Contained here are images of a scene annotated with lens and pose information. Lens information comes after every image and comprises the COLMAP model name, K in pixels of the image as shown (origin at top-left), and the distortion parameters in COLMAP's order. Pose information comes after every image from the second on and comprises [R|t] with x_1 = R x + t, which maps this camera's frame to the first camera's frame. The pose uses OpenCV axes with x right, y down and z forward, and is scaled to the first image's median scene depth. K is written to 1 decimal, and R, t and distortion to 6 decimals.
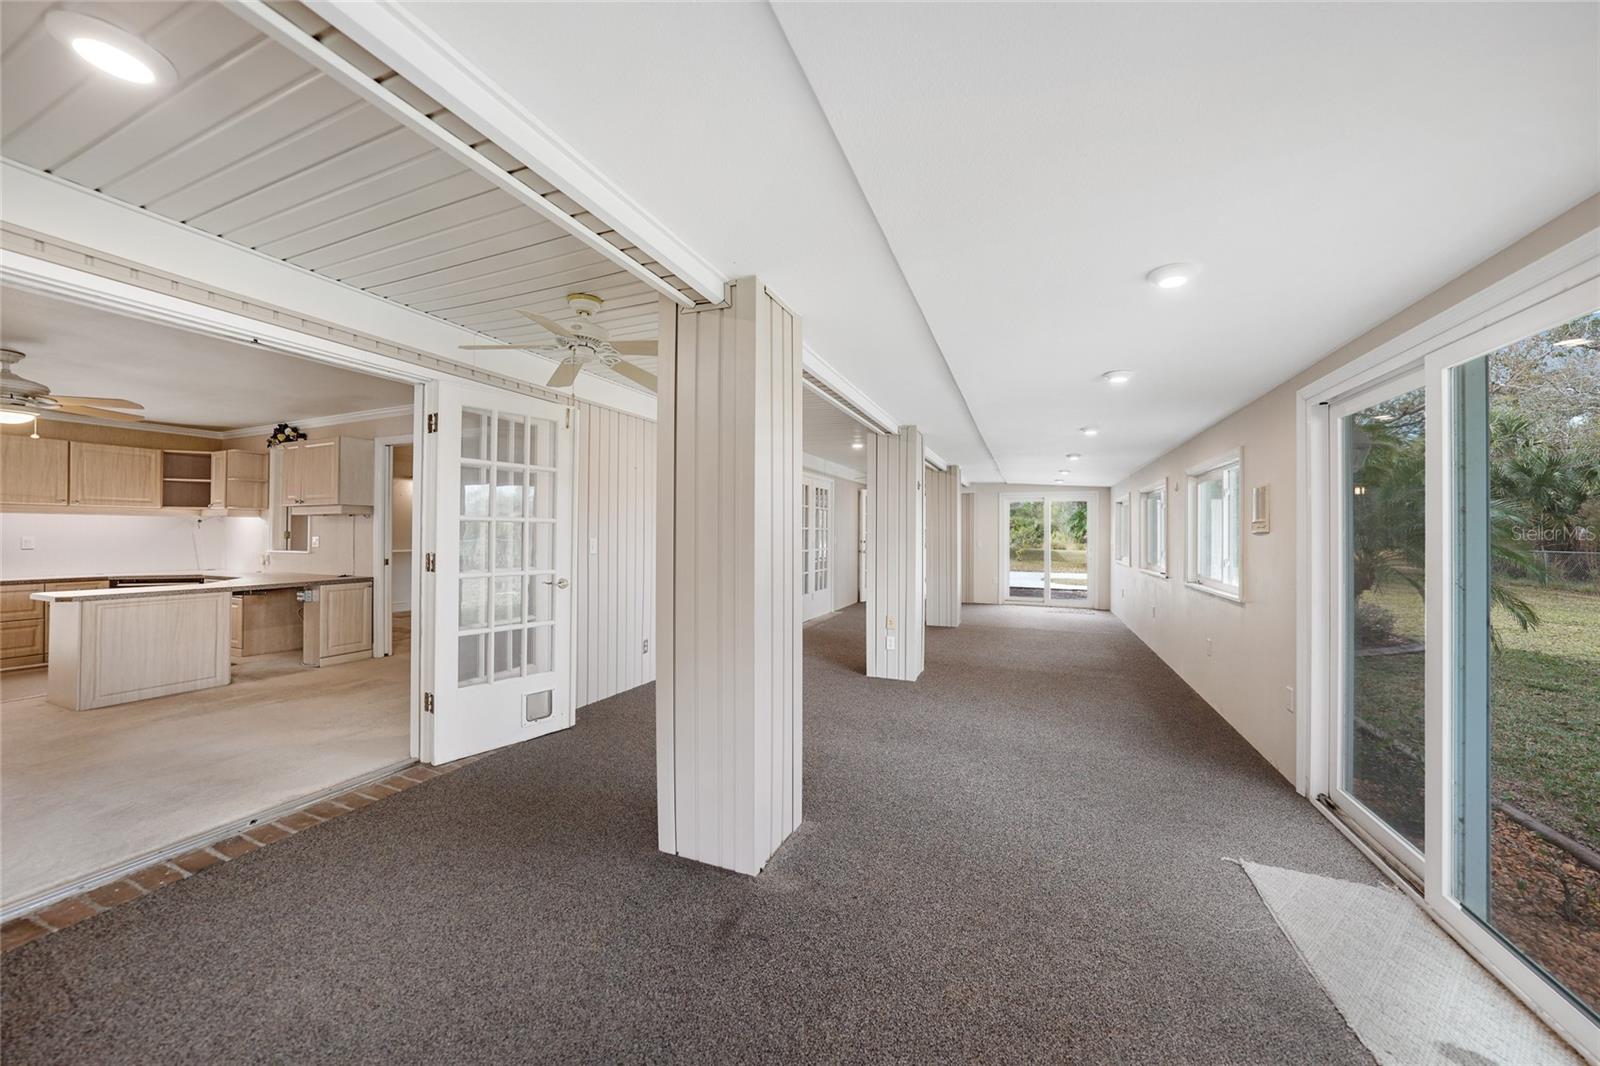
lens RADIAL K [[550.6, 0, 809.6], [0, 550.6, 531.7], [0, 0, 1]] dist [-0.017299, 0.000957]
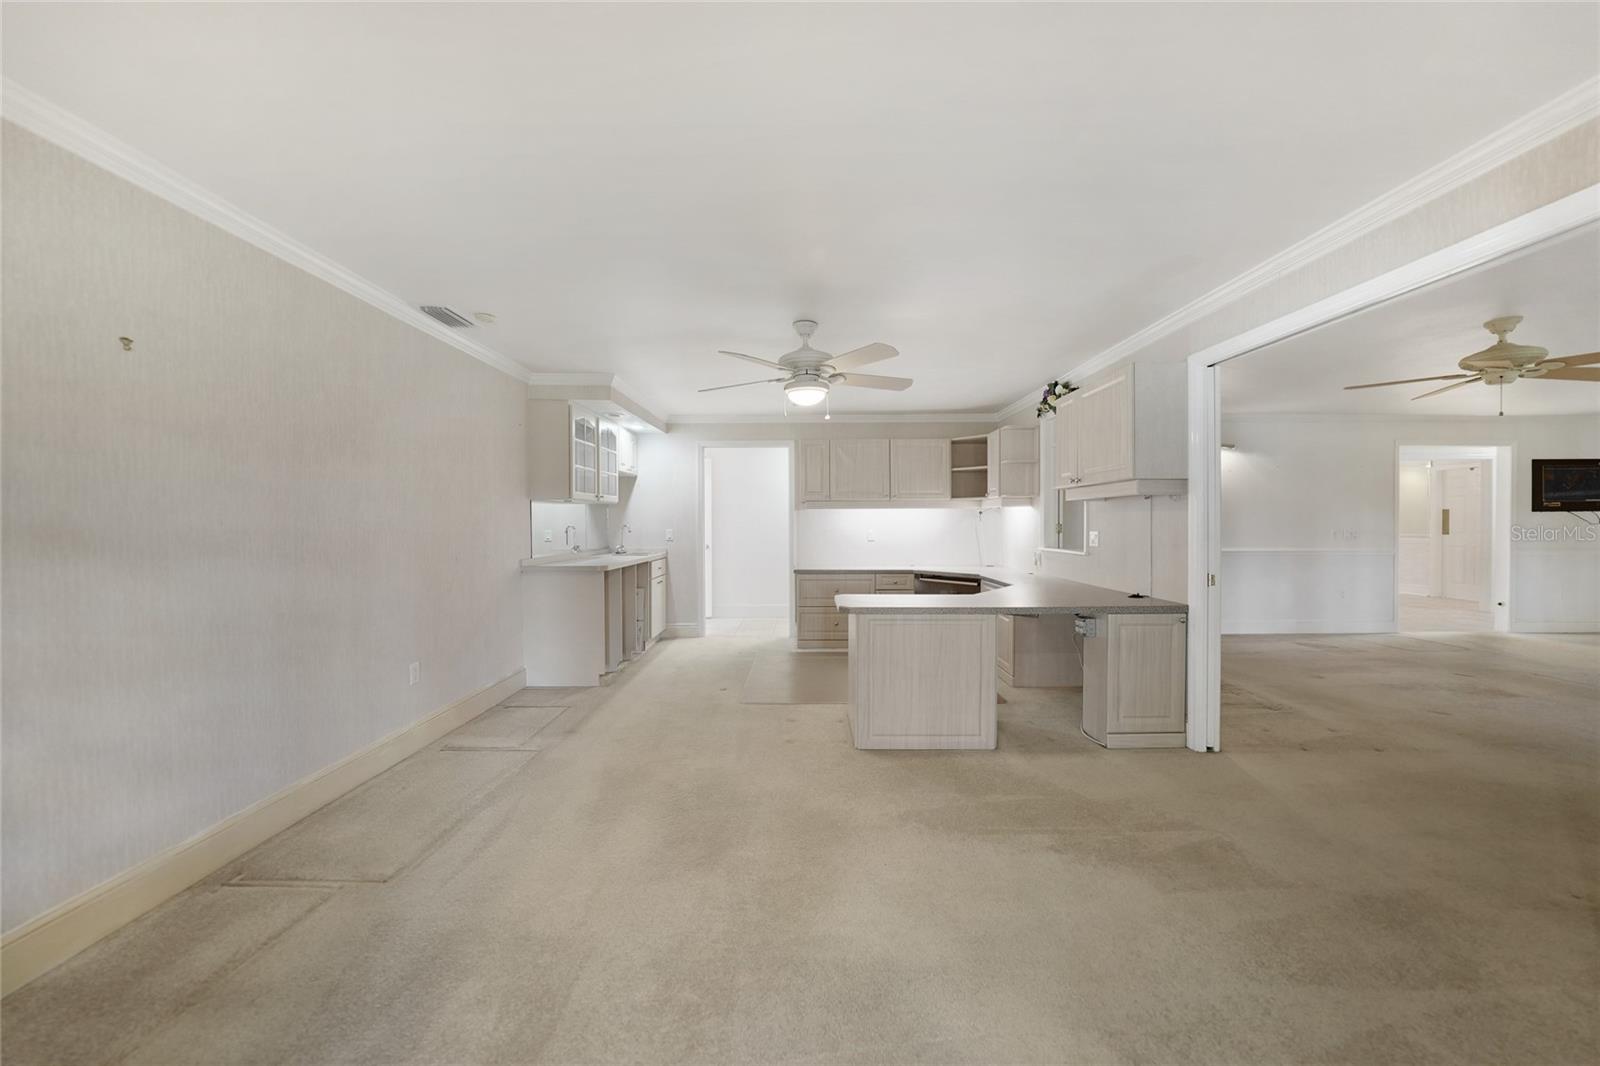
lens RADIAL K [[550.6, 0, 806.4], [0, 550.6, 528.7], [0, 0, 1]] dist [-0.017299, 0.000957]
pose [[0.377342, 0.002737, -0.926070, -0.409674], [0.009310, 0.999934, 0.006749, -0.002195], [0.926027, -0.011168, 0.377292, 0.406732]]
